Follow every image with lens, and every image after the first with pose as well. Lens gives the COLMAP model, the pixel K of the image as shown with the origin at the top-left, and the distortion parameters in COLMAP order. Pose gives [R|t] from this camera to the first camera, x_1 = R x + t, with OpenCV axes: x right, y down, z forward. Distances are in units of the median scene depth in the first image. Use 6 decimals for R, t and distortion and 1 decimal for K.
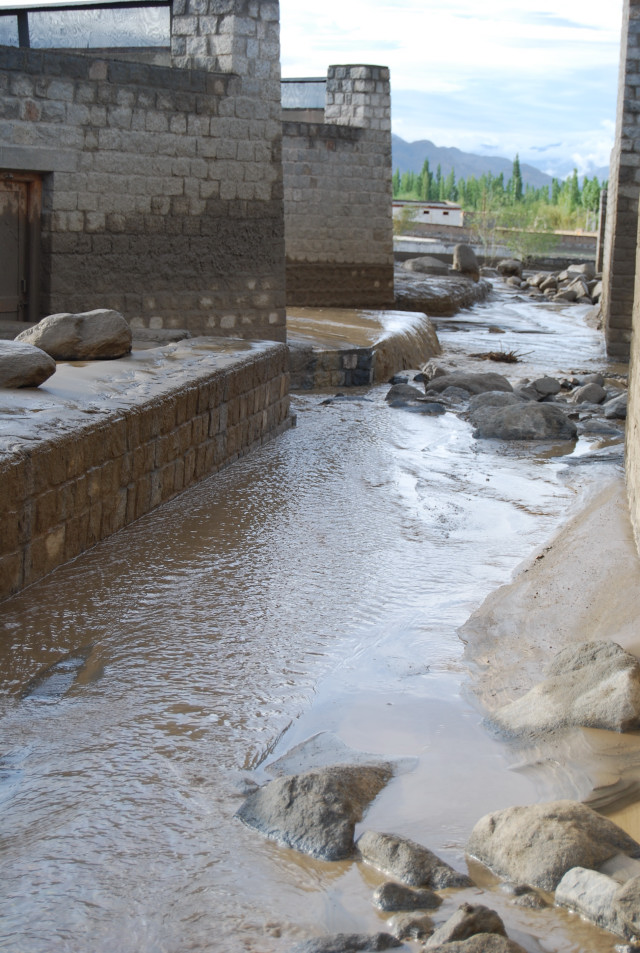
lens RADIAL K [[1924.3, 0, 319.4], [0, 1924.3, 477.4], [0, 0, 1]] dist [0.066606, 0.000000]
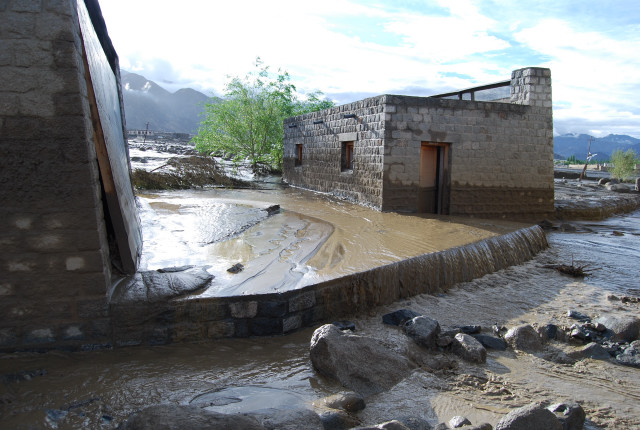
lens RADIAL K [[534.8, 0, 320.4], [0, 534.8, 211.4], [0, 0, 1]] dist [-0.050984, 0.000878]
pose [[0.851941, 0.039433, -0.522152, 0.109828], [-0.068144, 0.997030, -0.035887, -0.064049], [0.519186, 0.066155, 0.852097, 0.534332]]
